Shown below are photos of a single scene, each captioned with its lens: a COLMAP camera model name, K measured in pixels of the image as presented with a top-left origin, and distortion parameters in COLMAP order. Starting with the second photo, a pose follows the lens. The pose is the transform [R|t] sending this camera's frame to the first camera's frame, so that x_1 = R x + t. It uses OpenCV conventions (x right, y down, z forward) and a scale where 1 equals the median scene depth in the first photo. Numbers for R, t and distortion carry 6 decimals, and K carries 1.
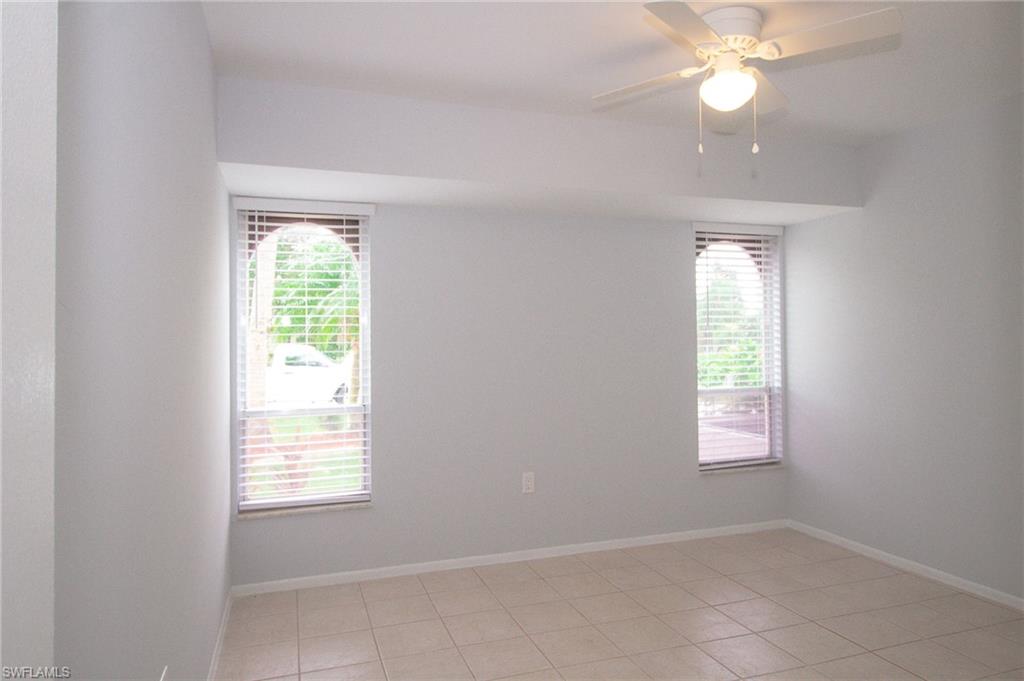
lens RADIAL K [[665.1, 0, 514.2], [0, 665.1, 334.6], [0, 0, 1]] dist [0.013721, -0.017090]
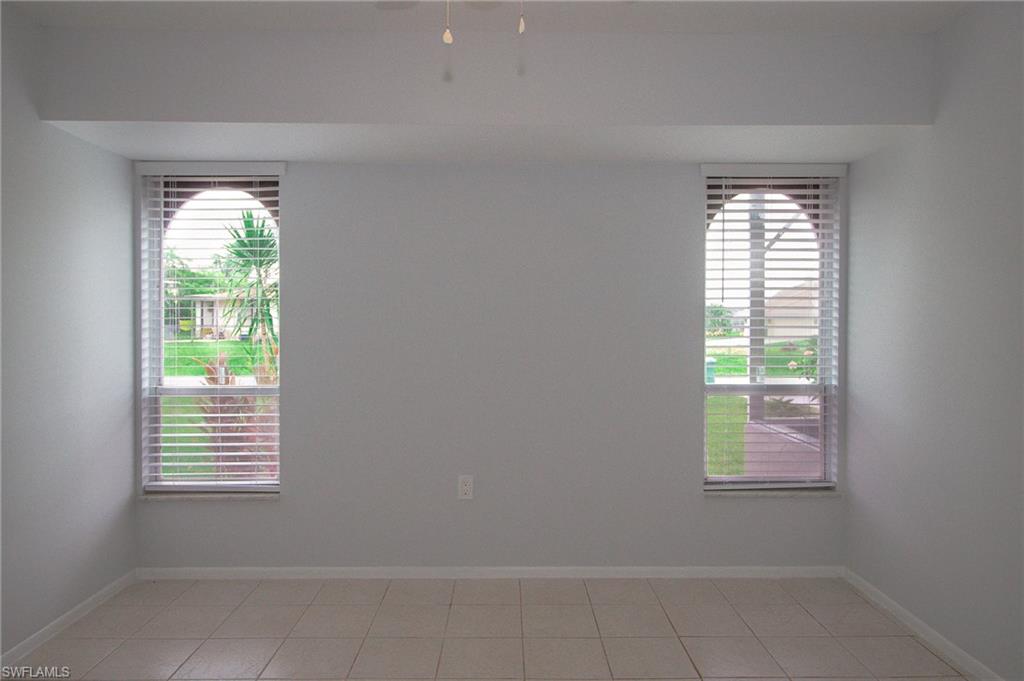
lens RADIAL K [[665.1, 0, 542.7], [0, 665.1, 331.6], [0, 0, 1]] dist [0.013721, -0.017090]
pose [[0.948430, 0.019878, -0.316363, 0.393819], [-0.009176, 0.999335, 0.035282, -0.004178], [0.316854, -0.030559, 0.947982, 0.253817]]
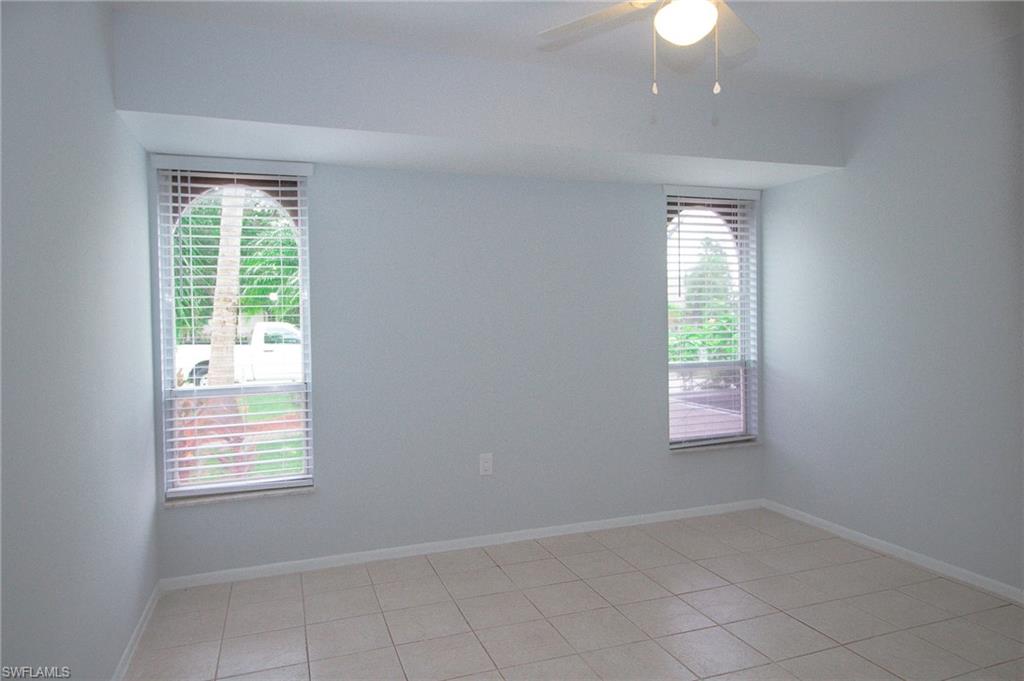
lens RADIAL K [[665.1, 0, 514.7], [0, 665.1, 334.8], [0, 0, 1]] dist [0.013721, -0.017090]
pose [[0.999864, -0.006210, 0.015310, 0.050692], [0.005664, 0.999355, 0.035453, 0.007847], [-0.015521, -0.035361, 0.999254, 0.073064]]
